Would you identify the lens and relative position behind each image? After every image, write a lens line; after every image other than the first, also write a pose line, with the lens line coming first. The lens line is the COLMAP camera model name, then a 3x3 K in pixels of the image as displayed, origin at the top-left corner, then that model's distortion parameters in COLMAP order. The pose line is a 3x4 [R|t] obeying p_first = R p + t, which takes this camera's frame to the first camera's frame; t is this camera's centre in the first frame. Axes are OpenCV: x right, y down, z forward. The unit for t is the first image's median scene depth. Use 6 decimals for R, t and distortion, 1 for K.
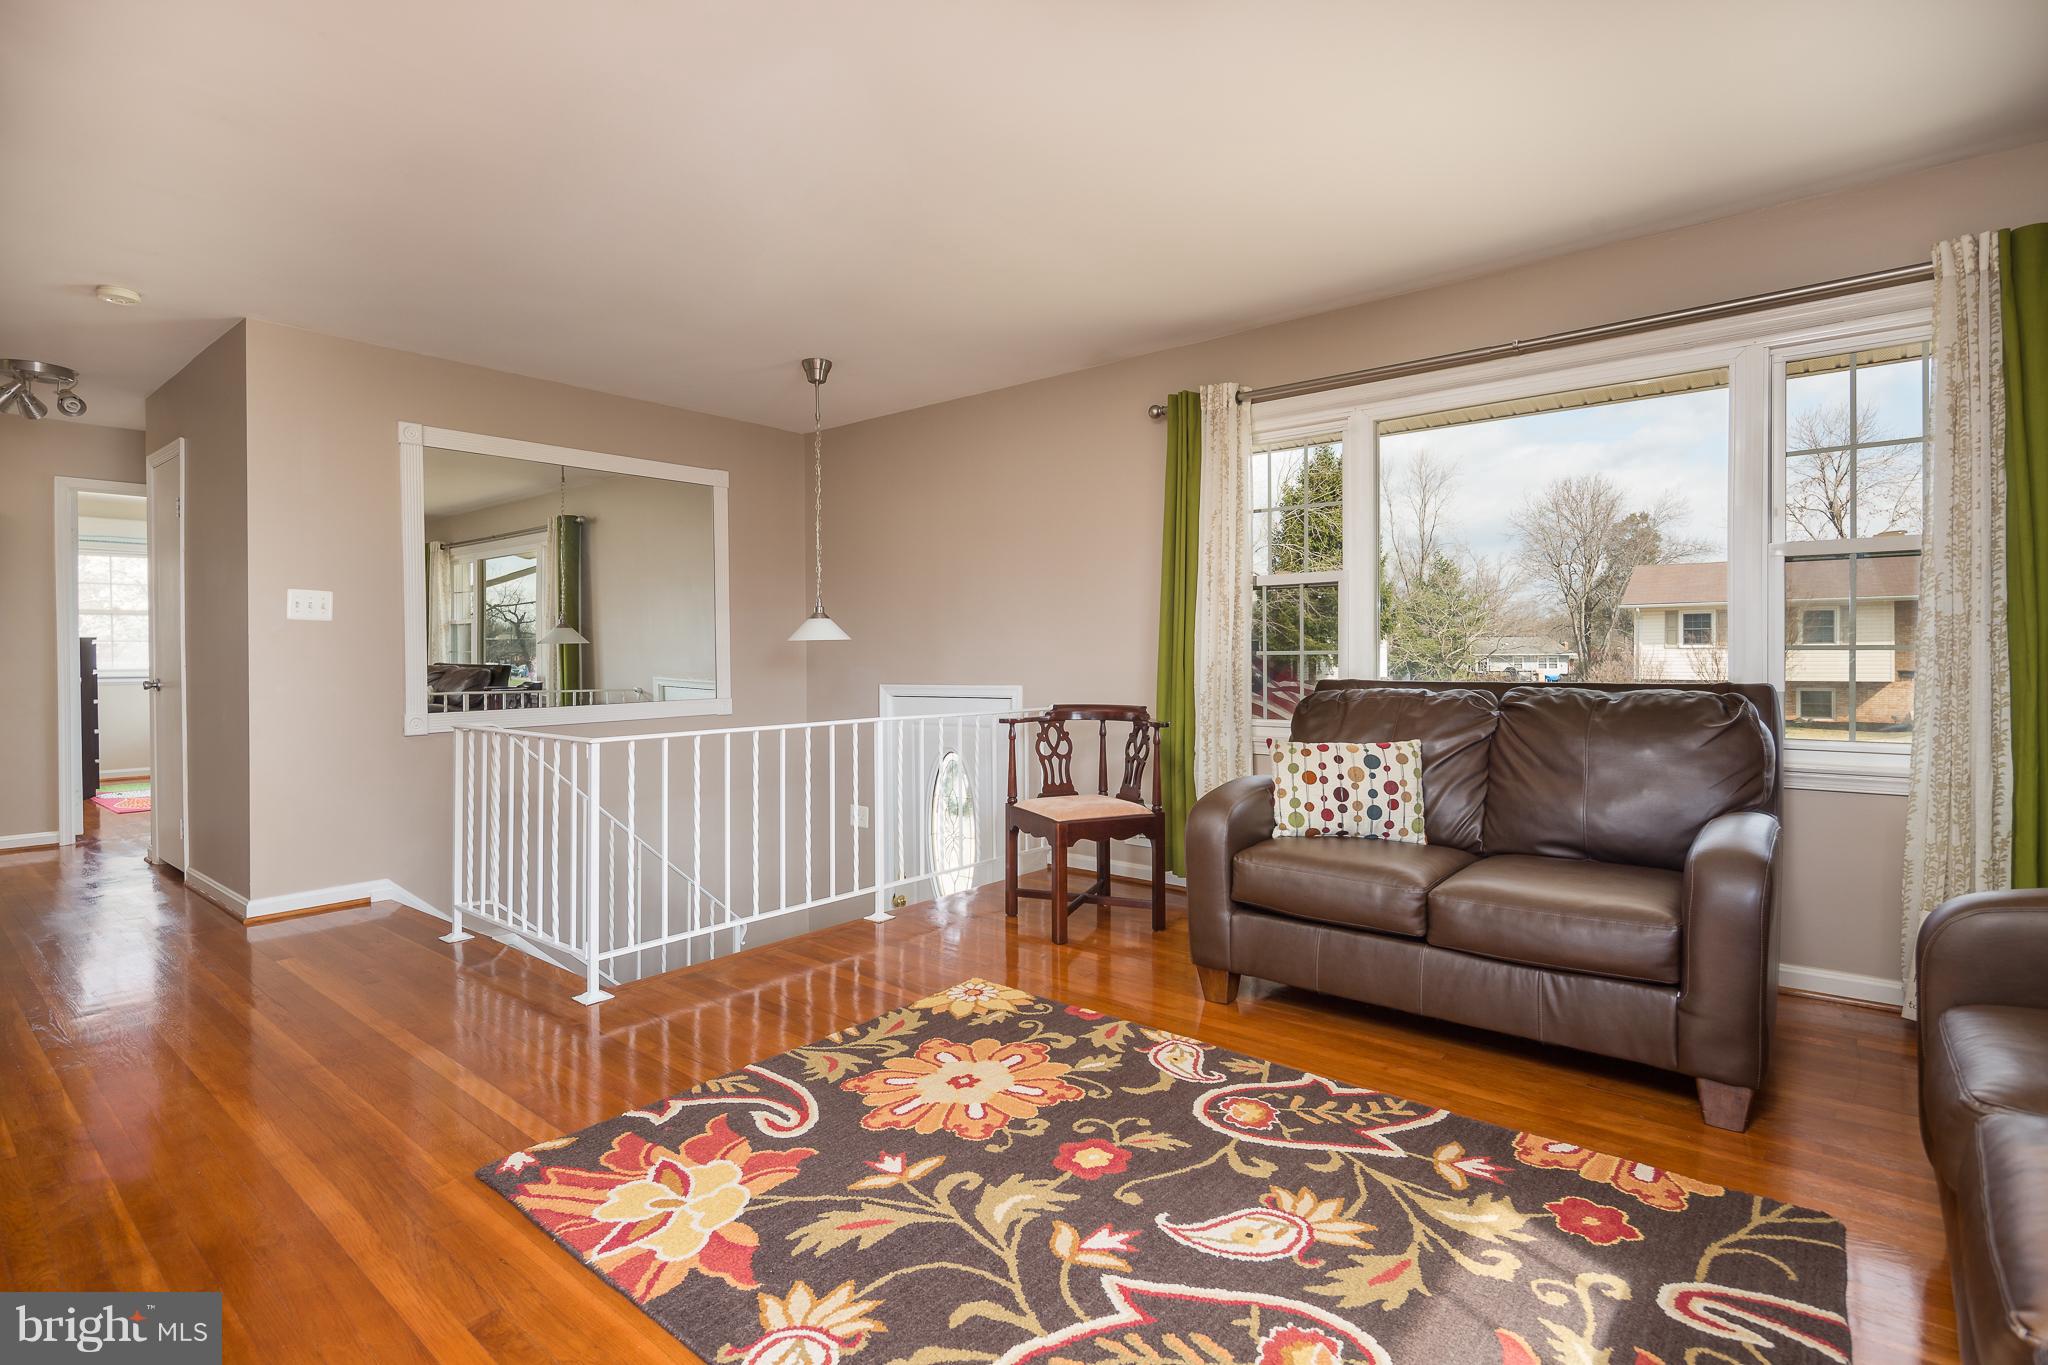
lens RADIAL K [[989.4, 0, 1014.2], [0, 989.4, 666.7], [0, 0, 1]] dist [0.010476, -0.000746]
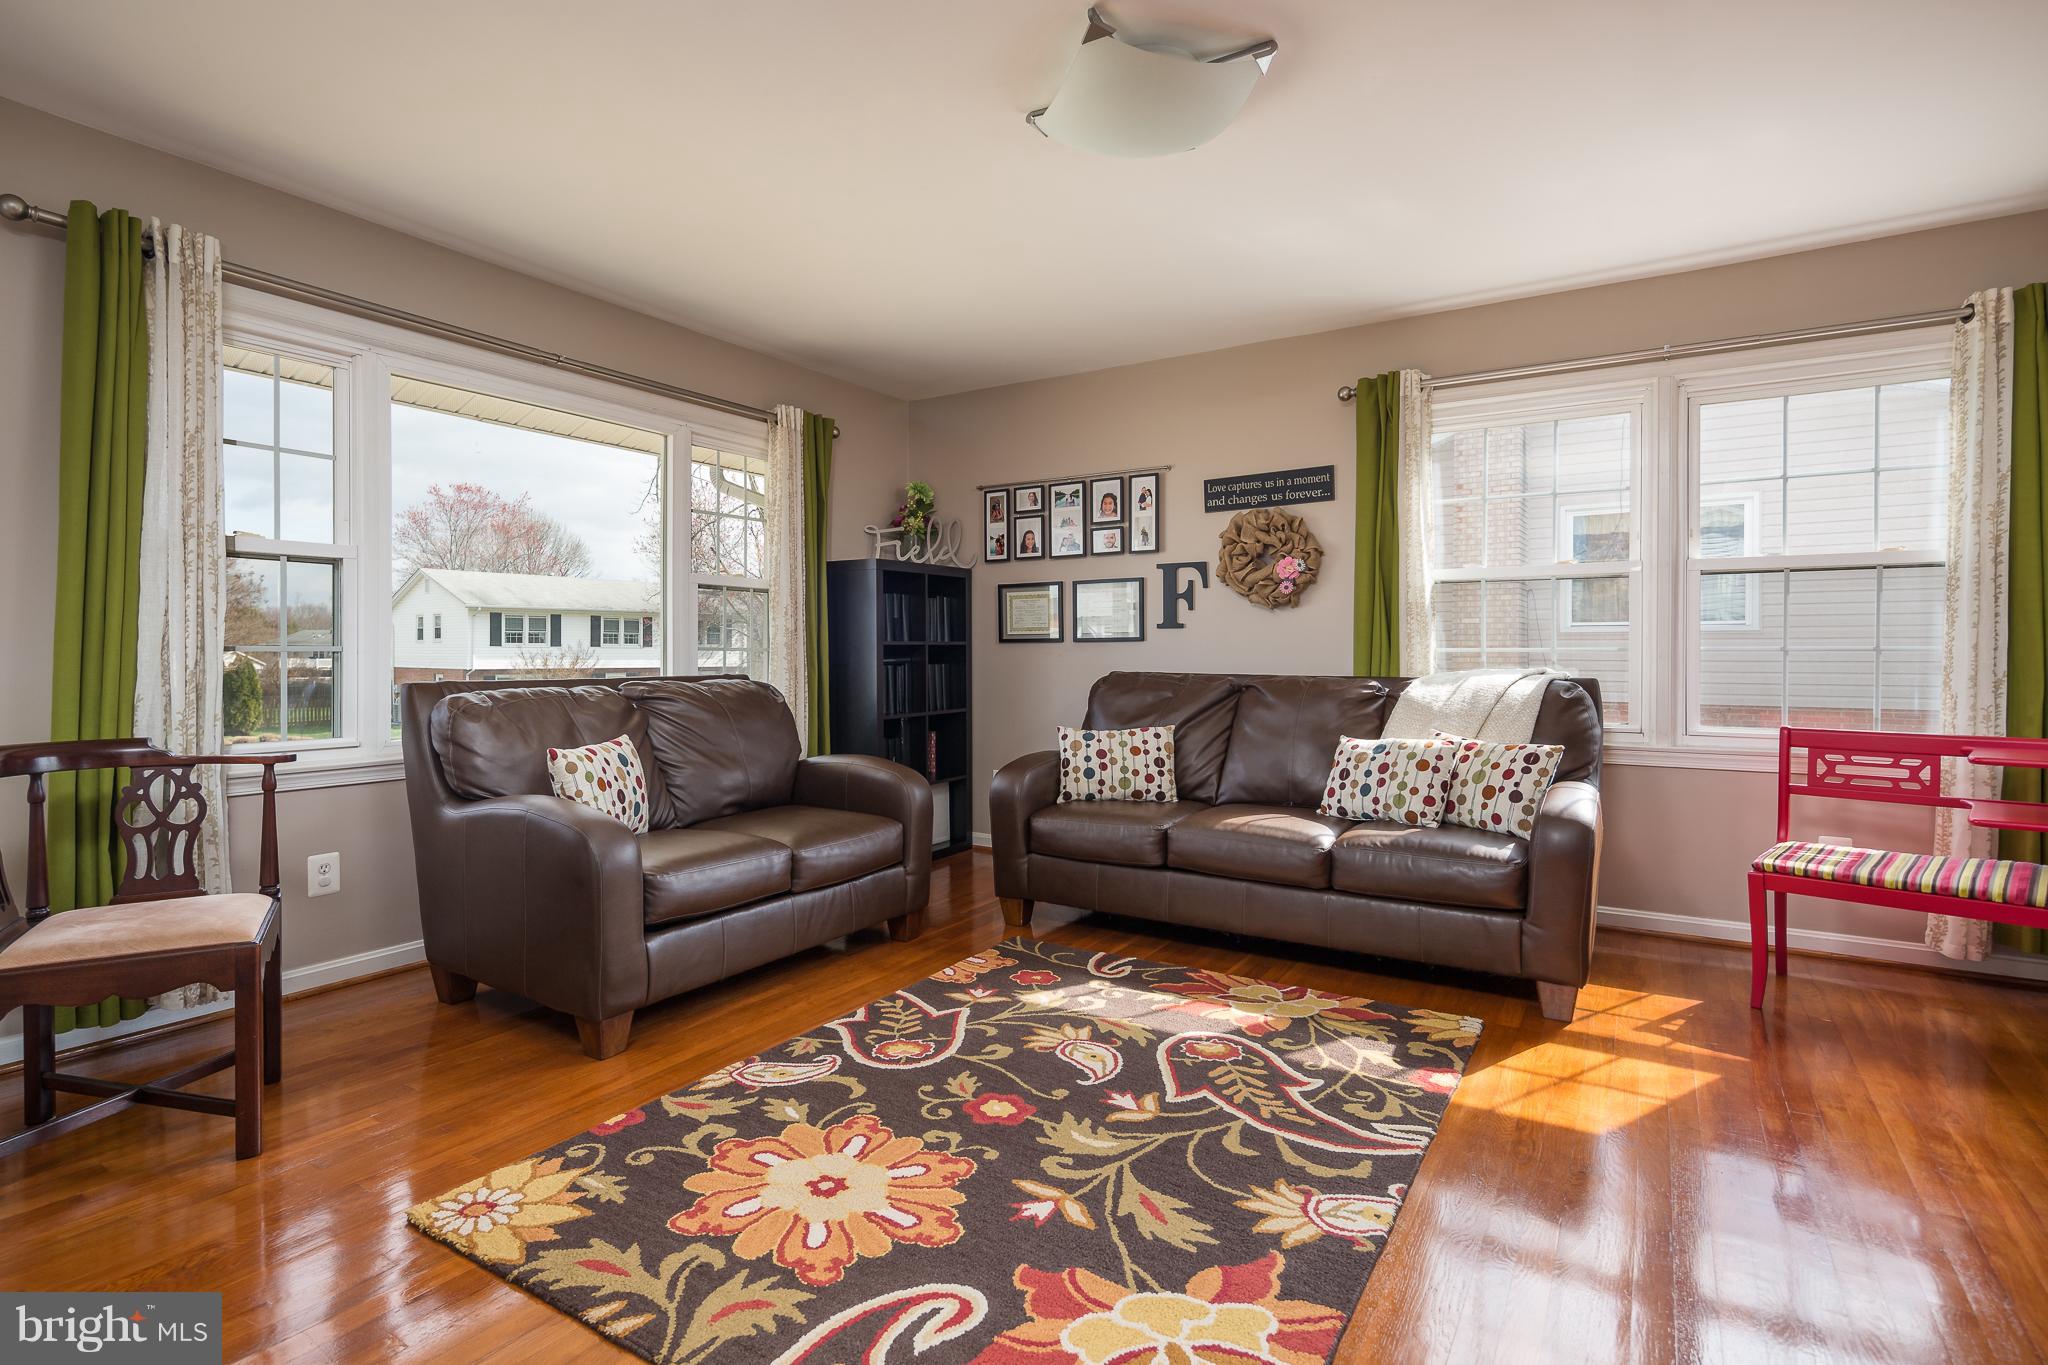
lens RADIAL K [[989.4, 0, 1014.5], [0, 989.4, 663.8], [0, 0, 1]] dist [0.010476, -0.000746]
pose [[-0.126633, -0.003754, 0.991943, -0.928352], [0.011437, 0.999921, 0.005244, 0.003252], [-0.991884, 0.012009, -0.126580, 1.037785]]
